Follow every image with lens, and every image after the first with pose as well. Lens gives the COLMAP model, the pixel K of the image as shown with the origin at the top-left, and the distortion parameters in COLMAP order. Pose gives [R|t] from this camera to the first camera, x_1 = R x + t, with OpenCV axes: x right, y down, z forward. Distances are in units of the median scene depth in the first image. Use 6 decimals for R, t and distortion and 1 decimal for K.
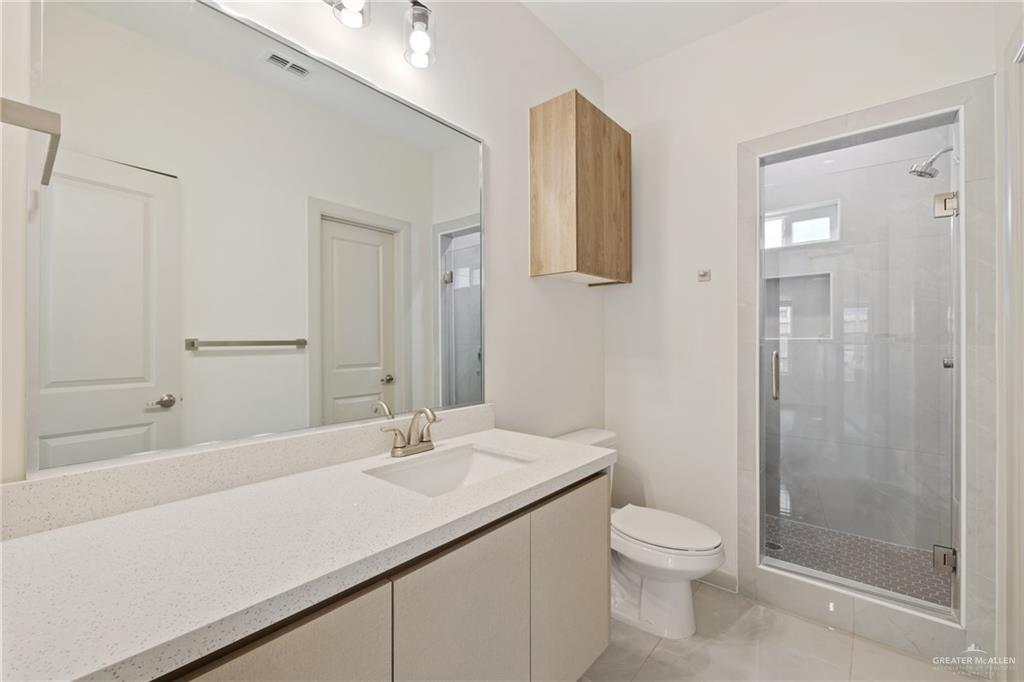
lens RADIAL K [[433.6, 0, 479.7], [0, 433.6, 346.1], [0, 0, 1]] dist [0.002258, 0.000005]
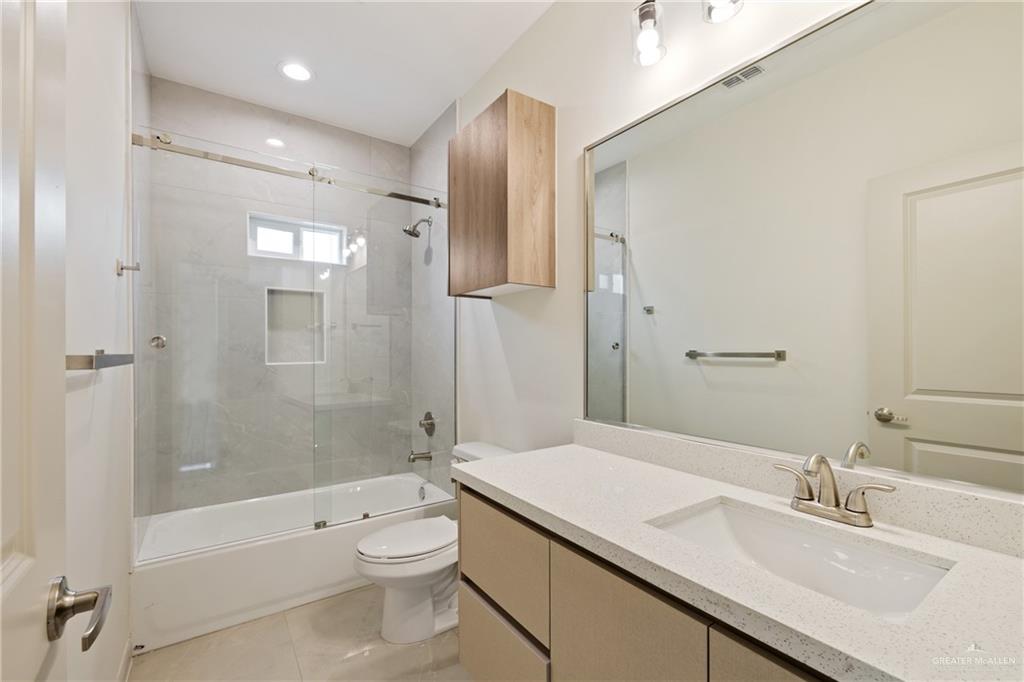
lens RADIAL K [[433.6, 0, 508.6], [0, 433.6, 343.0], [0, 0, 1]] dist [0.002258, 0.000005]
pose [[-0.209946, -0.014405, -0.977607, 0.644584], [-0.010335, 0.999868, -0.012513, -0.016094], [0.977658, 0.007477, -0.210067, 0.675645]]
